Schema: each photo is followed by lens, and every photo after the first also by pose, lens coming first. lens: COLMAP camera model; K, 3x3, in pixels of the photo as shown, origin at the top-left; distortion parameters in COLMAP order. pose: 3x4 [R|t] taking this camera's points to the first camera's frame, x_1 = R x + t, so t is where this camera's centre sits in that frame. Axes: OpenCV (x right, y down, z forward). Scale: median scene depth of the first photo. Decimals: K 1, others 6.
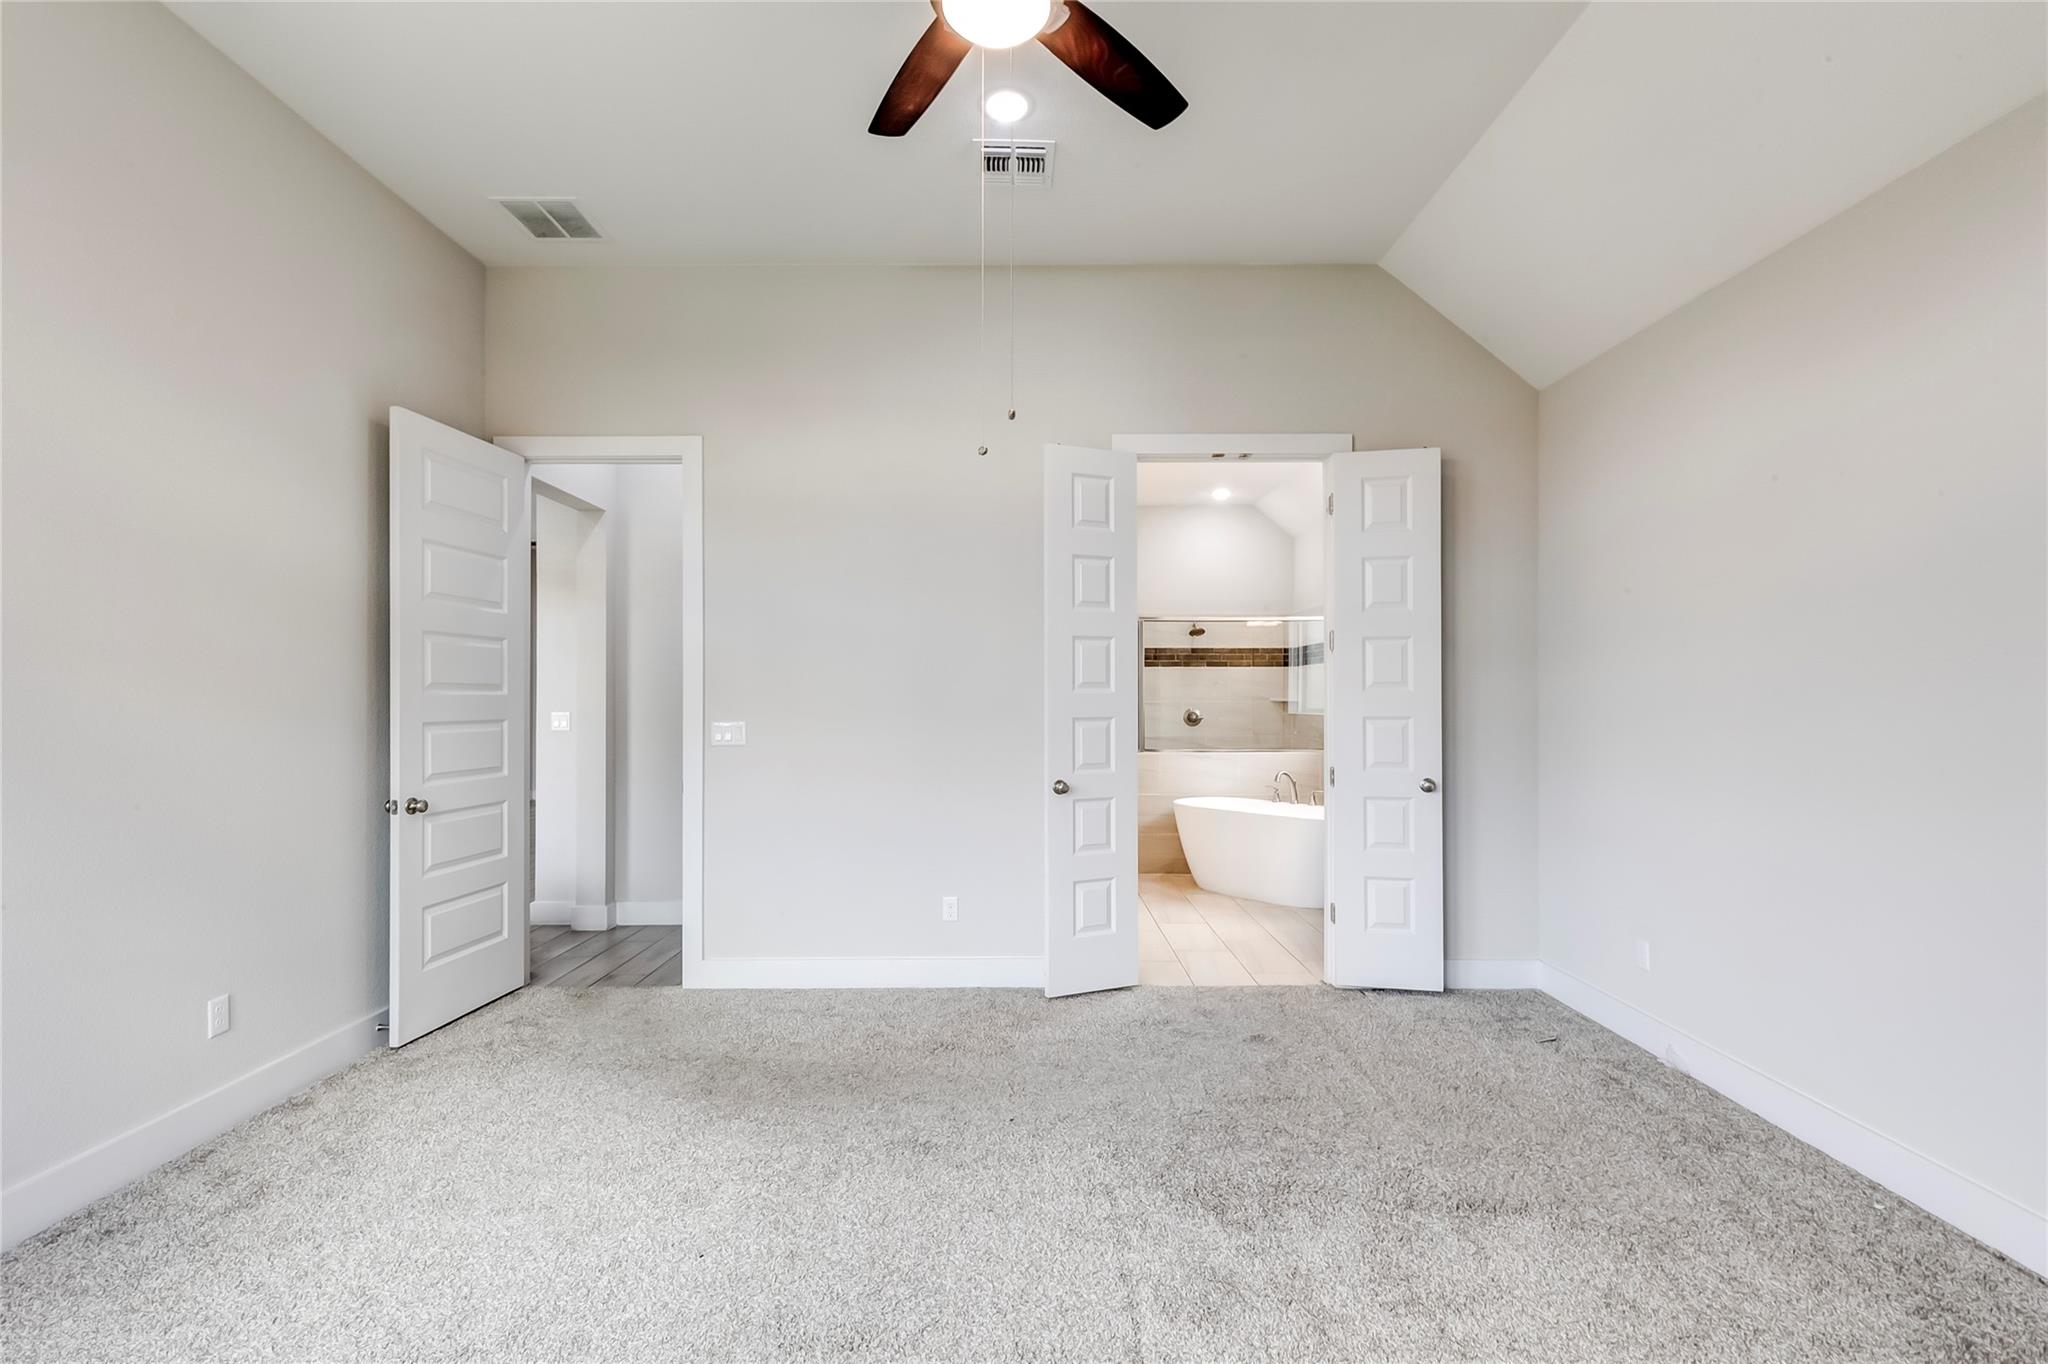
lens RADIAL K [[933.7, 0, 1031.3], [0, 933.7, 689.1], [0, 0, 1]] dist [0.007271, 0.000112]
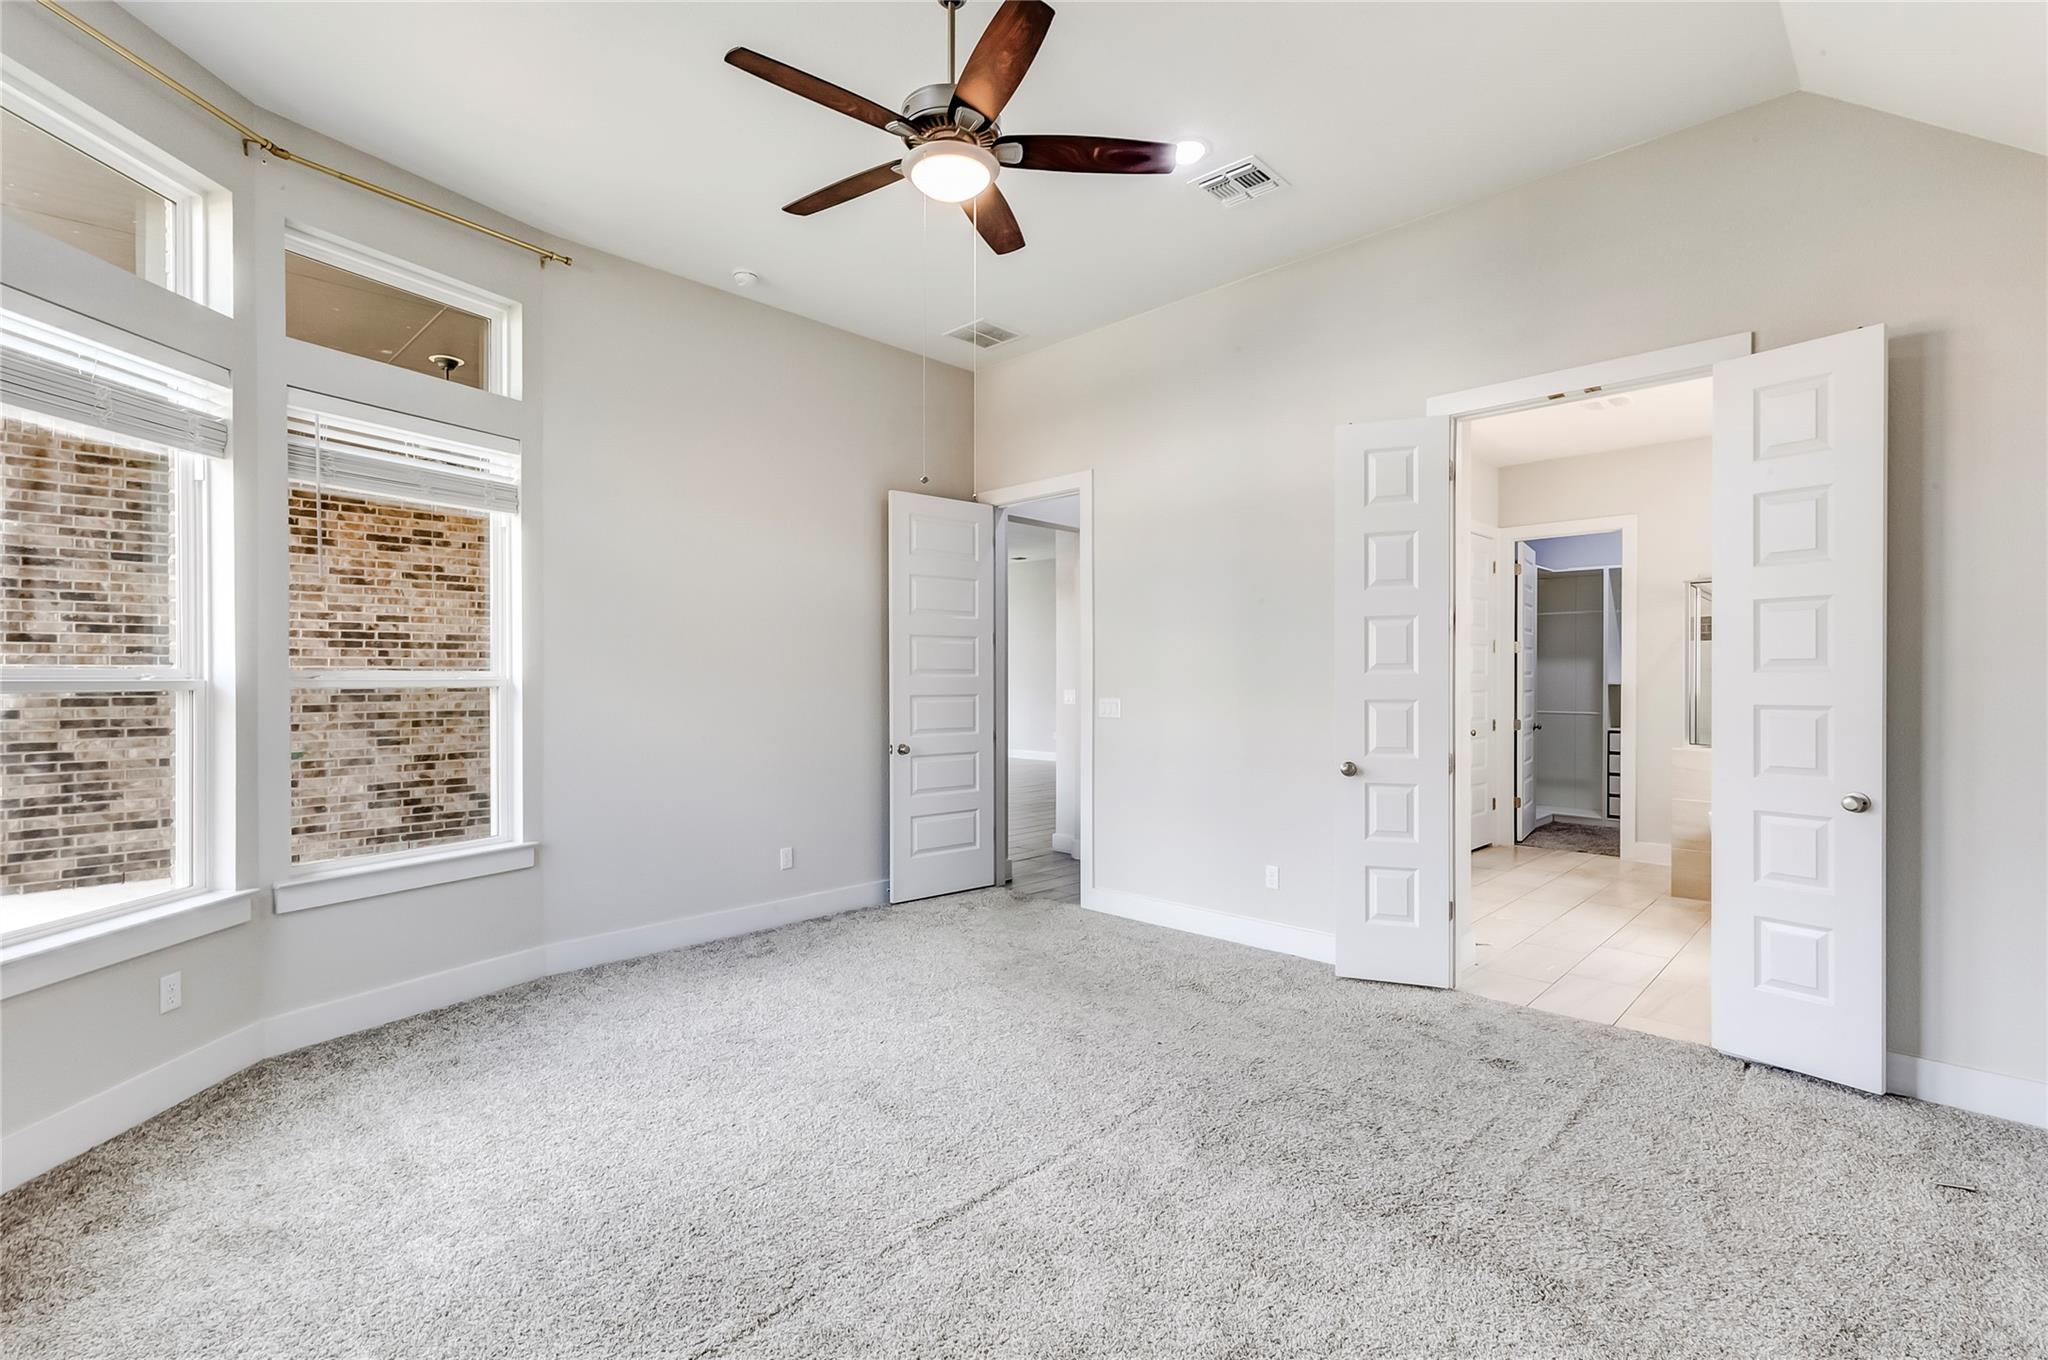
lens RADIAL K [[949.2, 0, 1024.0], [0, 949.2, 680.0], [0, 0, 1]] dist [0.000112, 0.000343]
pose [[0.705121, 0.001657, -0.709085, 0.492658], [0.007354, 0.999926, 0.009650, -0.002209], [0.709049, -0.012019, 0.705057, 0.039216]]
